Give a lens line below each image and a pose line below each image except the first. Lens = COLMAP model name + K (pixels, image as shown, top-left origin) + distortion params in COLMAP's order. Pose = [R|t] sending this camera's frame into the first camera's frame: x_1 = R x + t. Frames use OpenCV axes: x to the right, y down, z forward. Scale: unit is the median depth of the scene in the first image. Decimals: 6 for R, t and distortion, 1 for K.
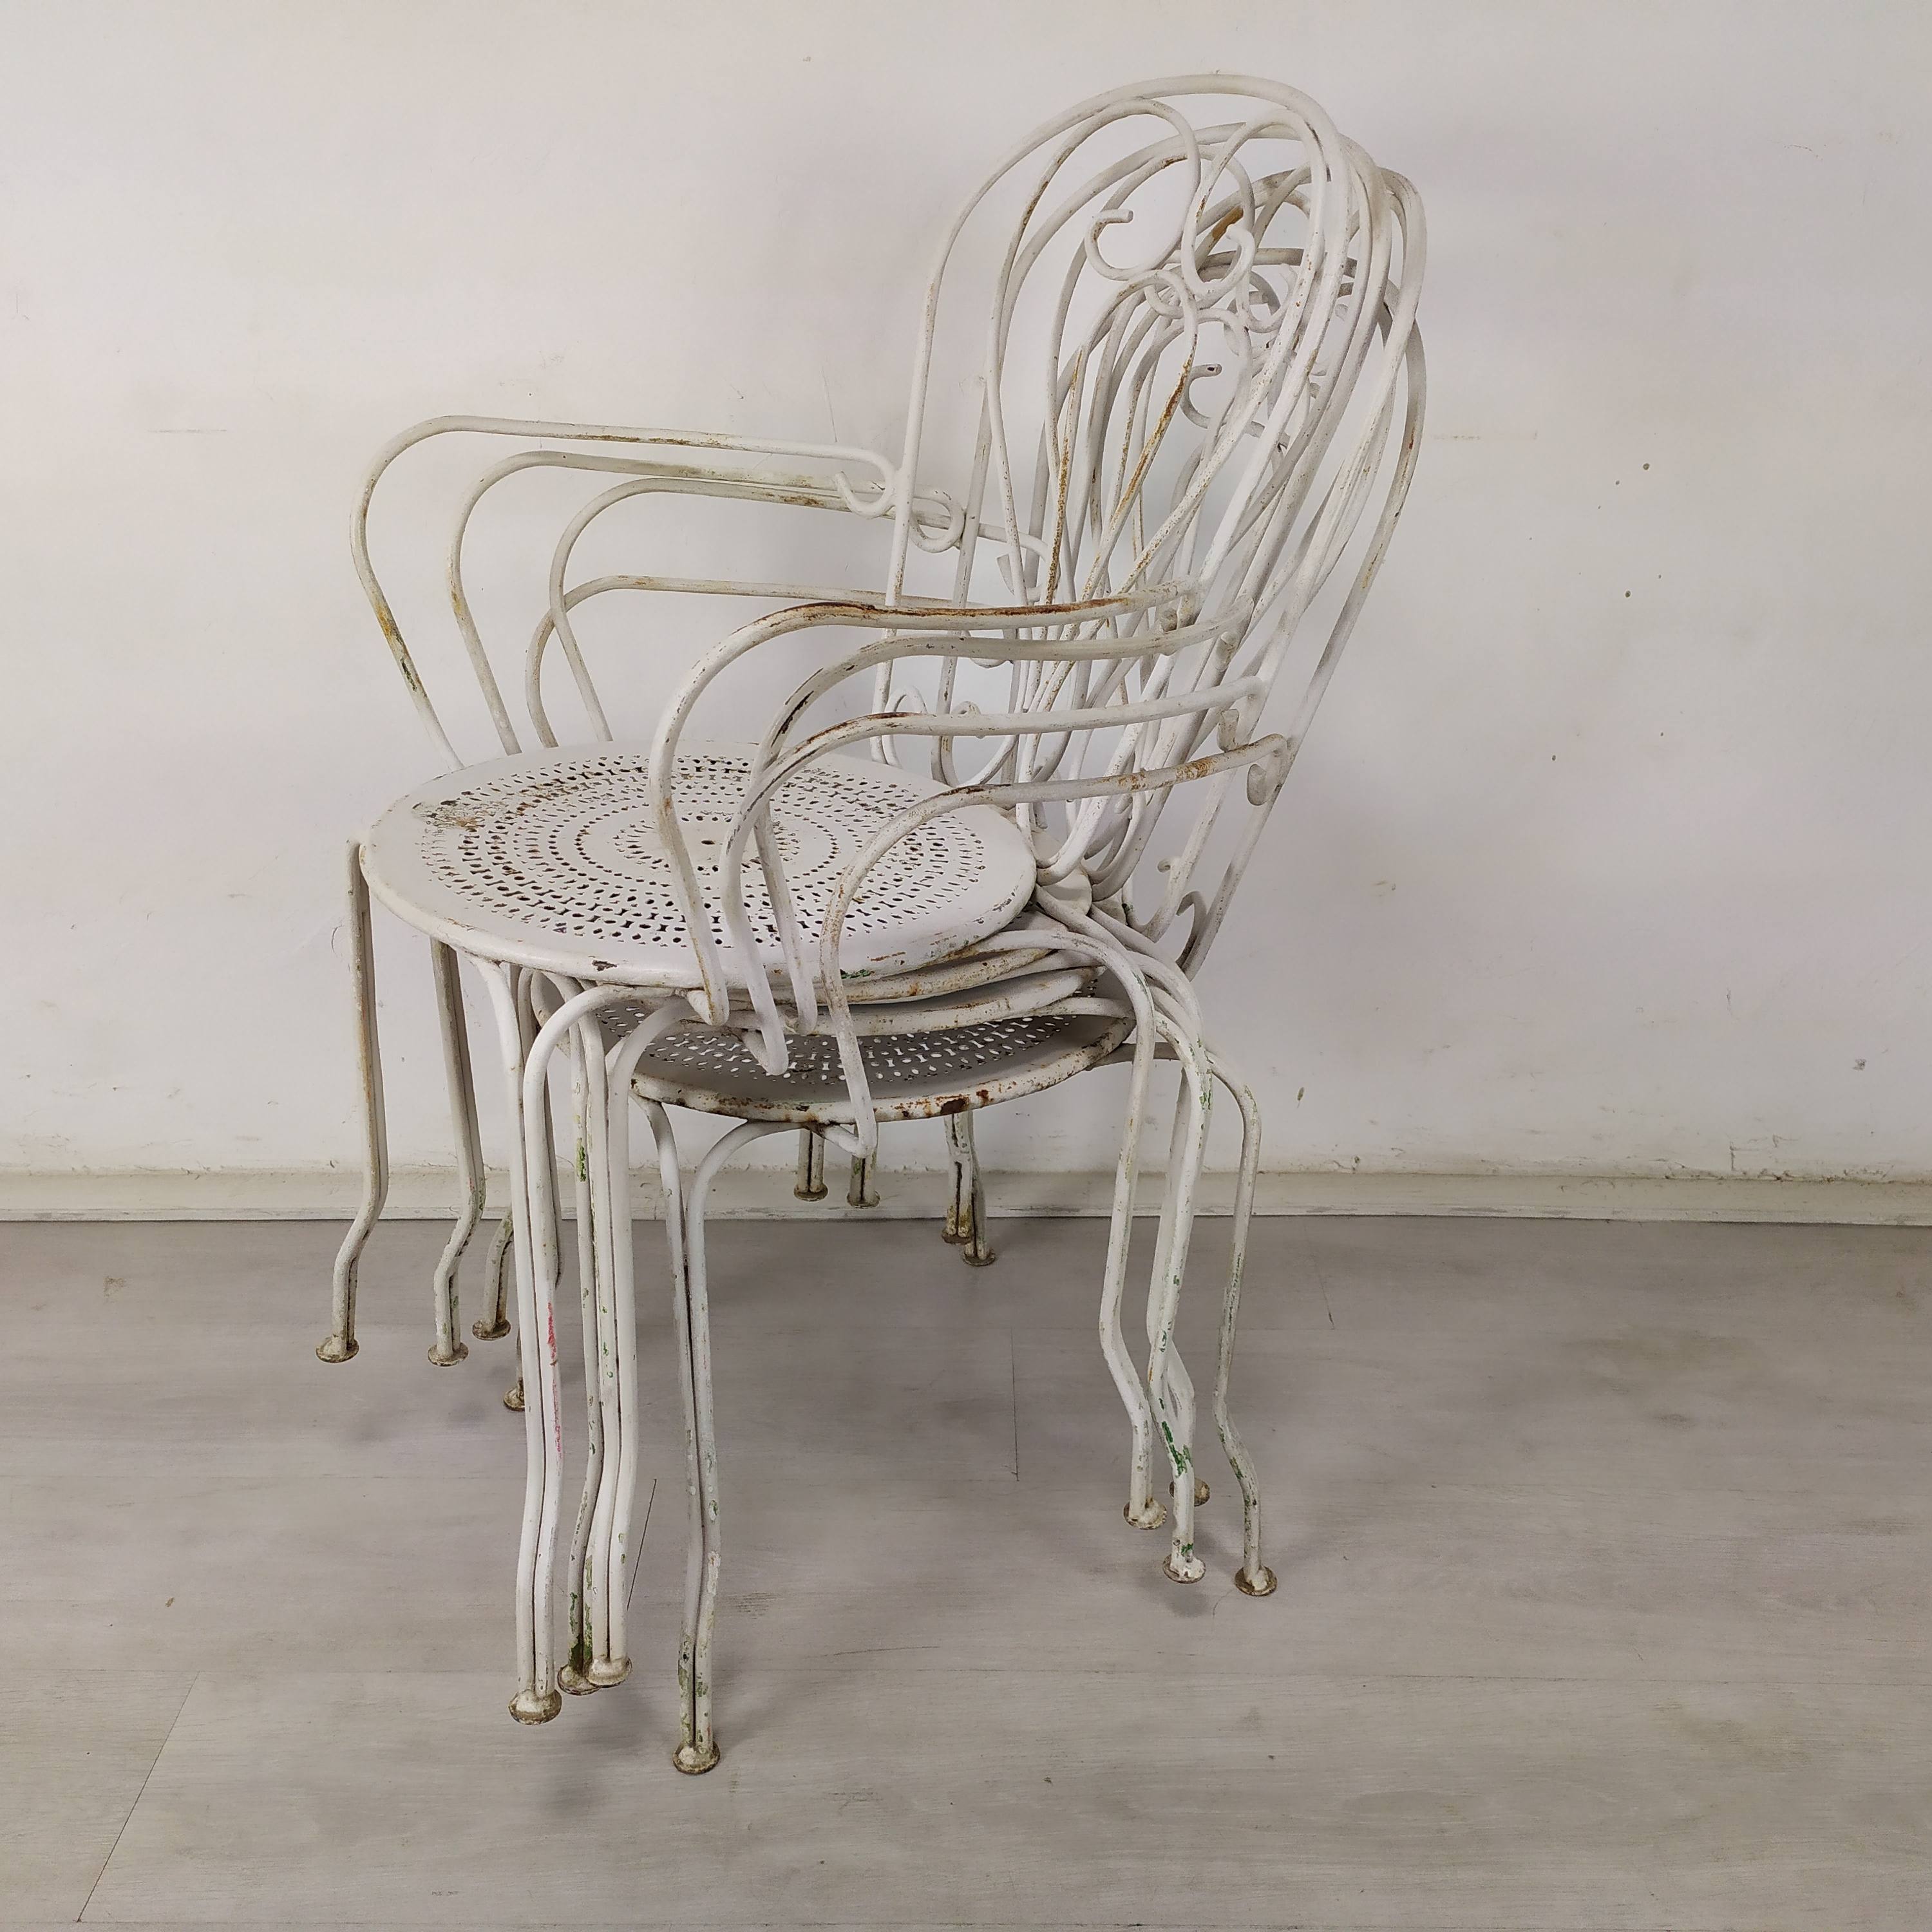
lens RADIAL K [[1952.0, 0, 965.6], [0, 1952.0, 944.6], [0, 0, 1]] dist [0.036818, 0.000000]
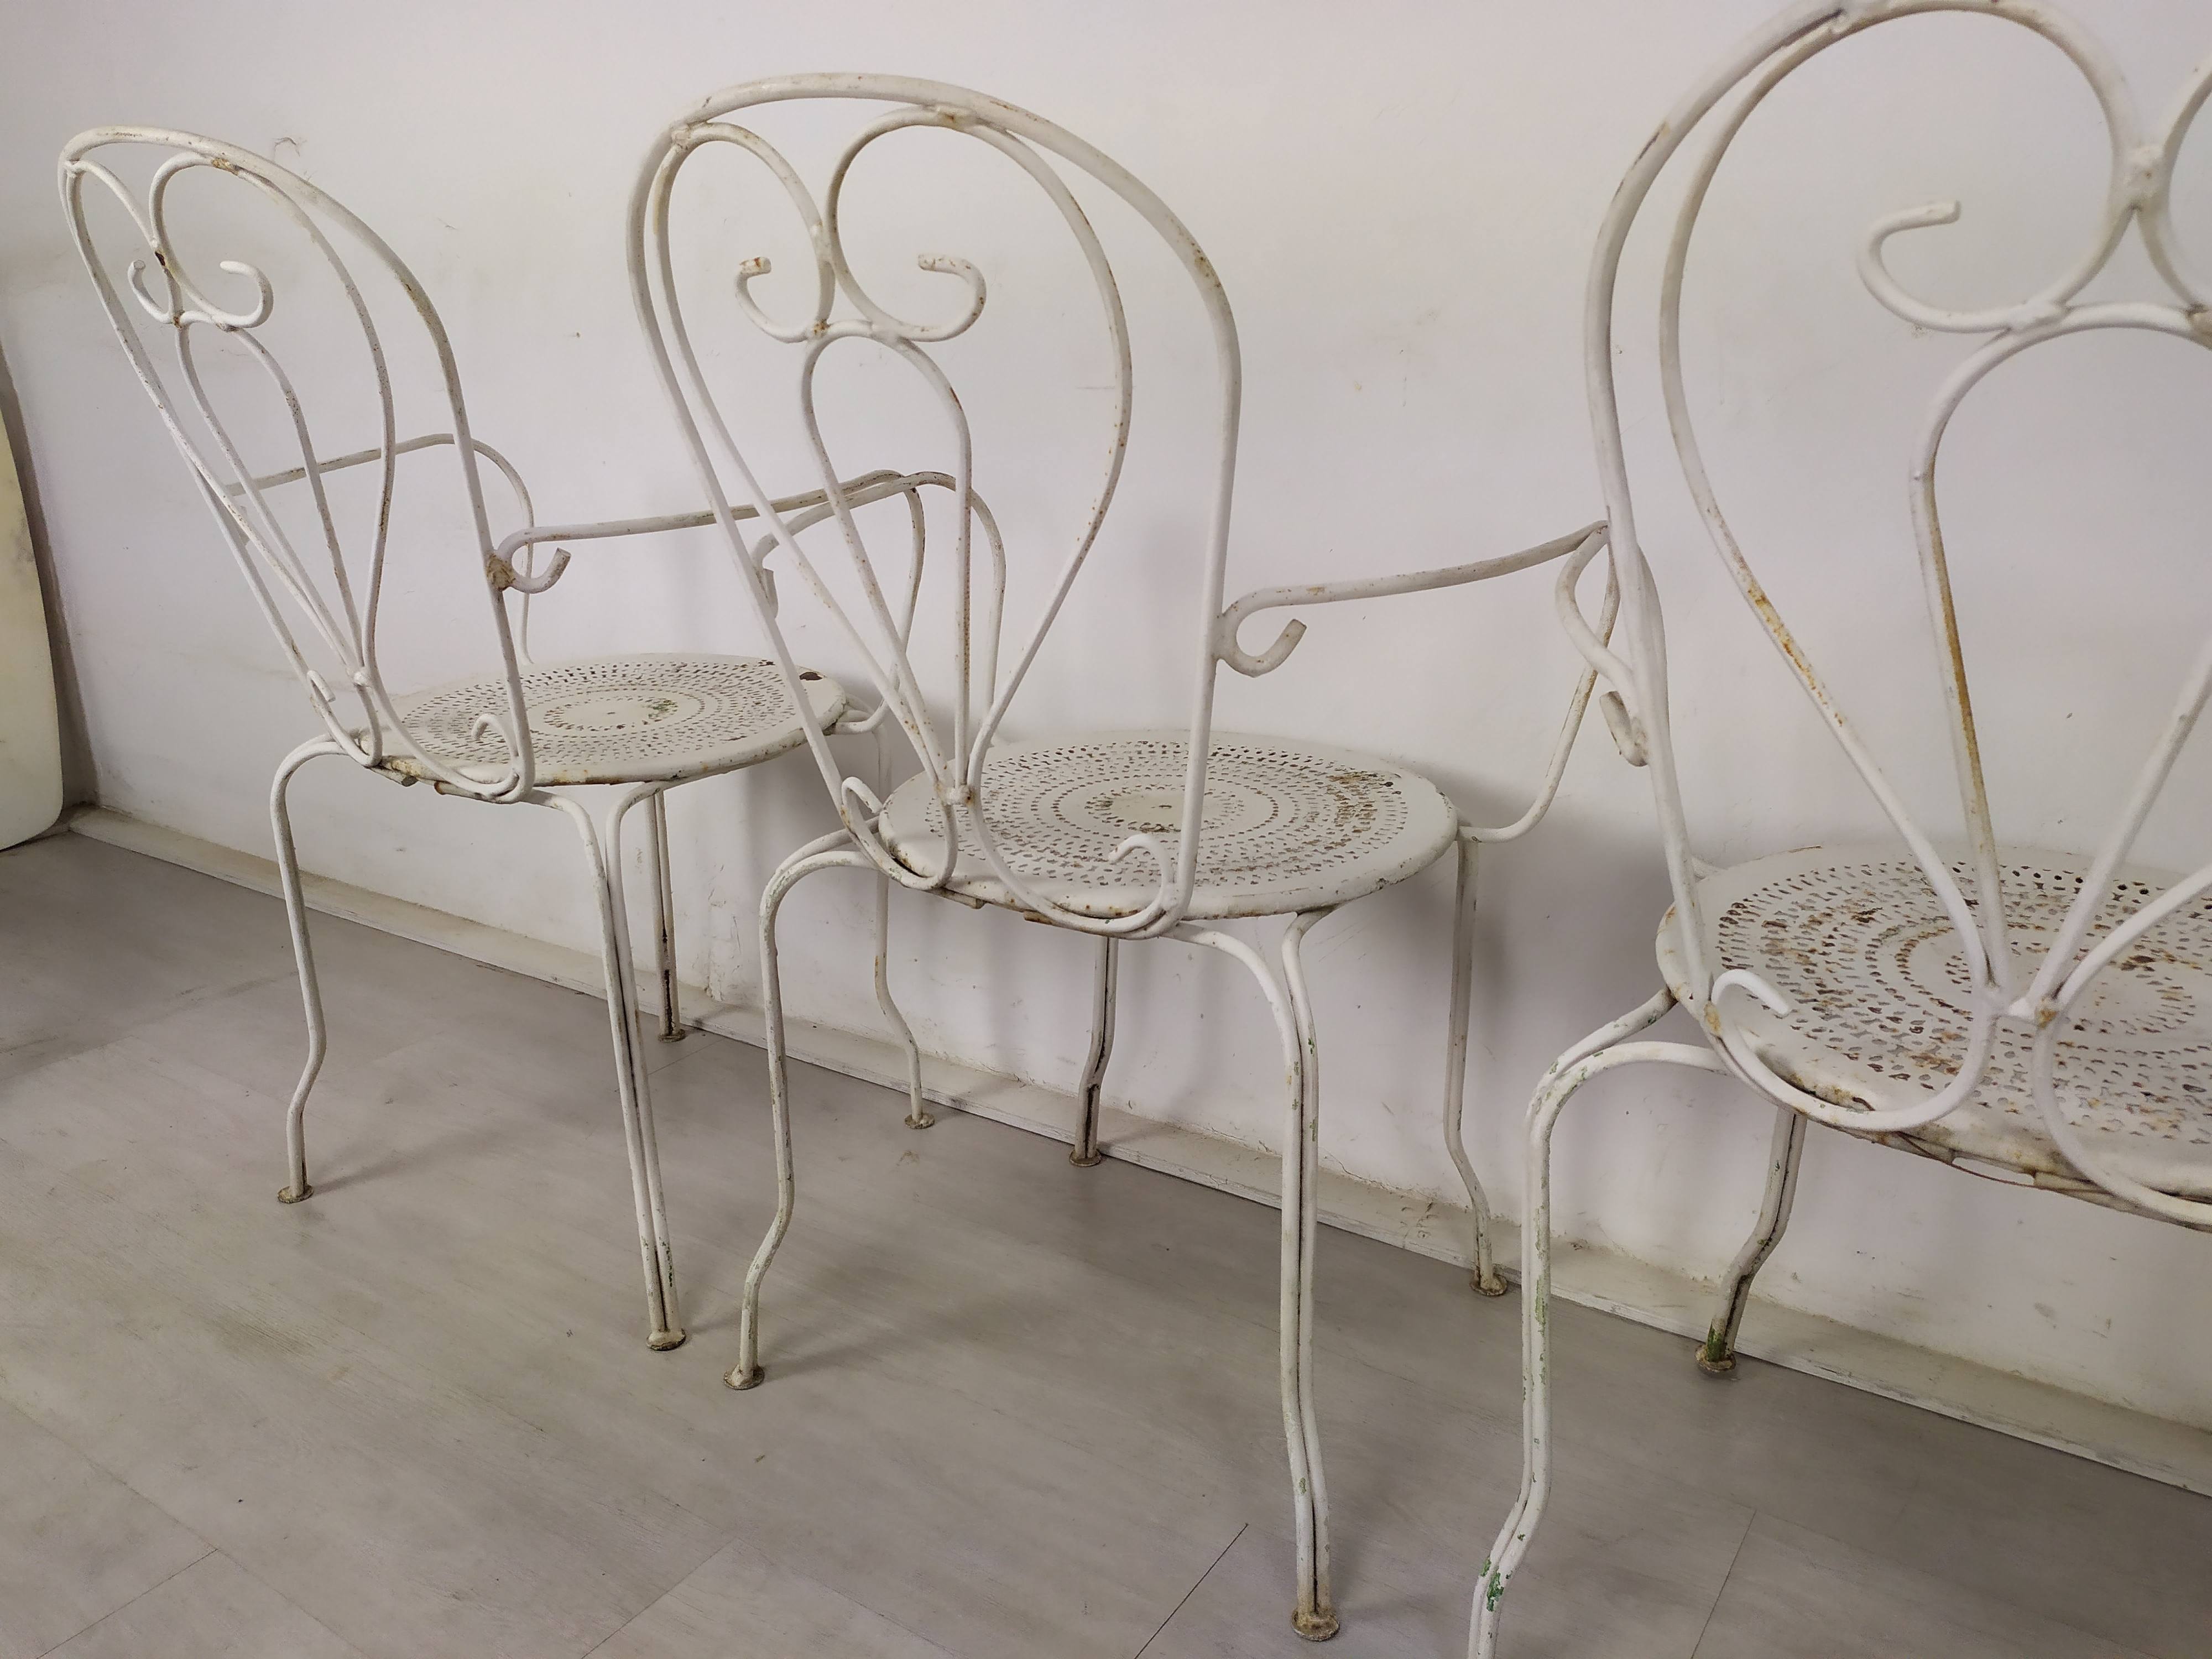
lens RADIAL K [[1682.3, 0, 1102.8], [0, 1682.3, 819.2], [0, 0, 1]] dist [0.048144, -0.054697]
pose [[0.827653, 0.148768, -0.541164, 0.161331], [-0.213912, 0.975063, -0.059108, 0.028549], [0.518876, 0.164682, 0.838837, 0.308961]]
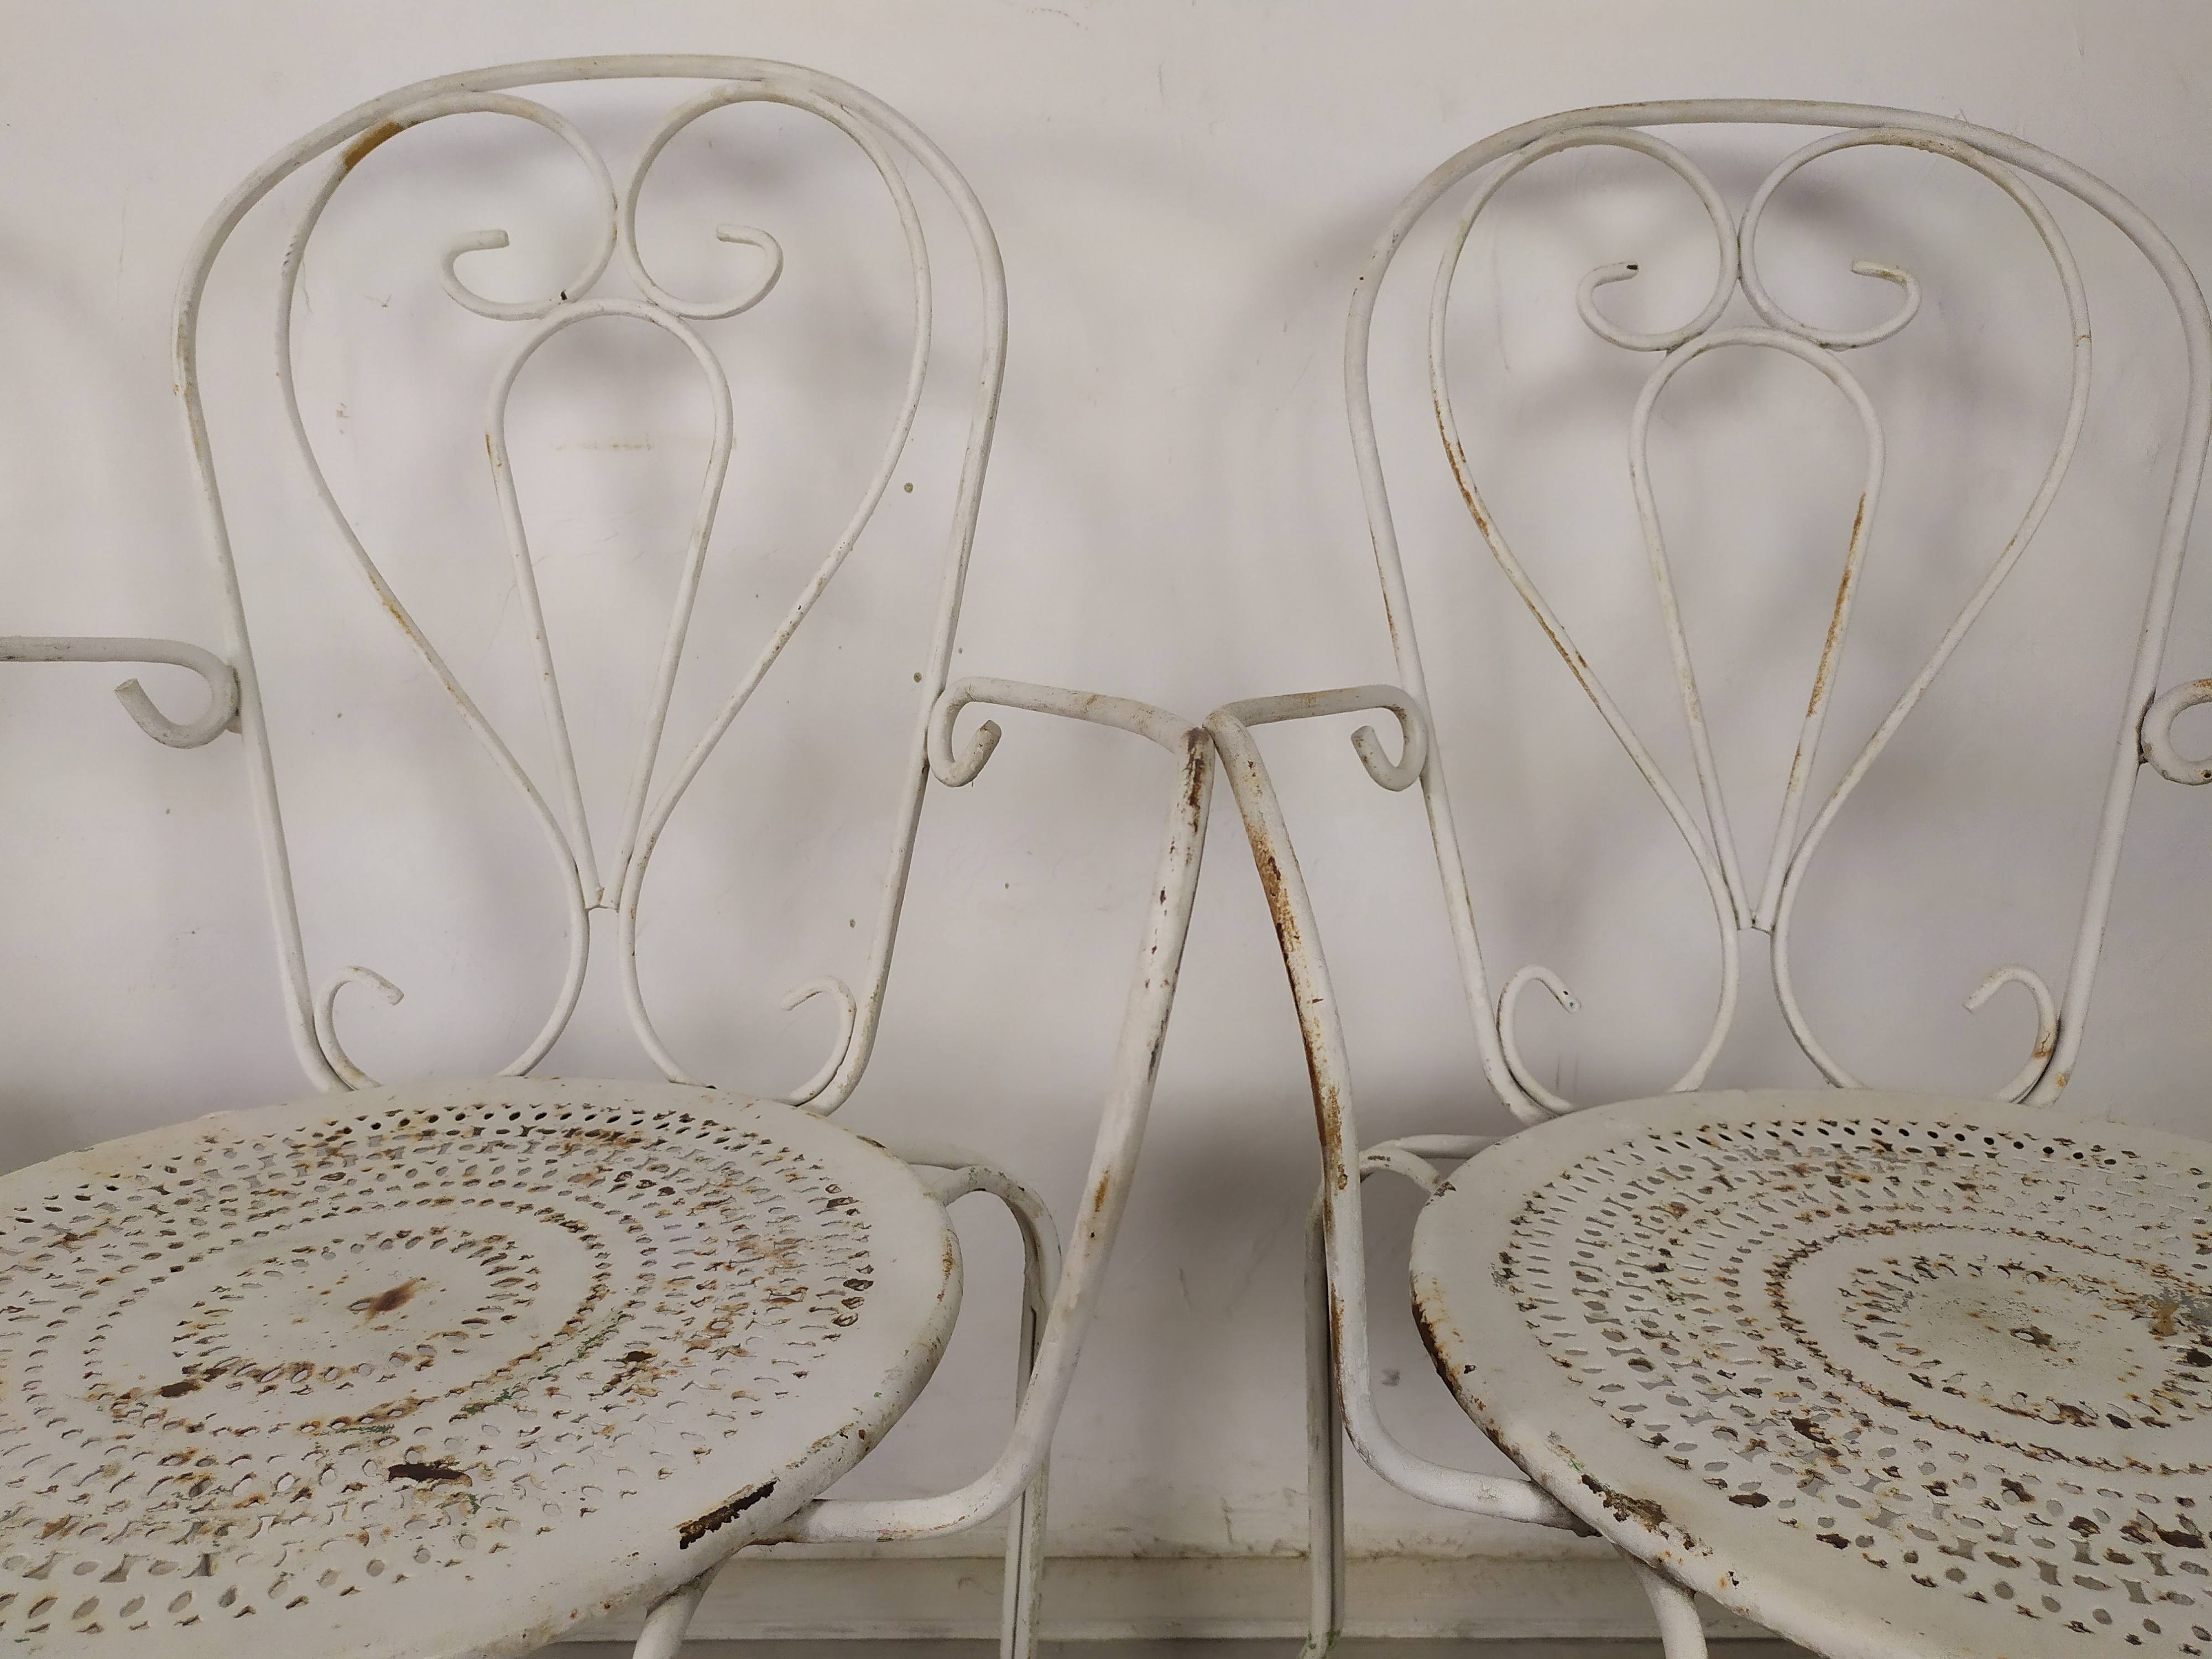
lens RADIAL K [[1682.3, 0, 1113.7], [0, 1682.3, 838.2], [0, 0, 1]] dist [0.048144, -0.054697]
pose [[0.999785, -0.020166, -0.004911, 0.491926], [0.018939, 0.983189, -0.181606, -0.022078], [0.008491, 0.181474, 0.983359, 0.541141]]
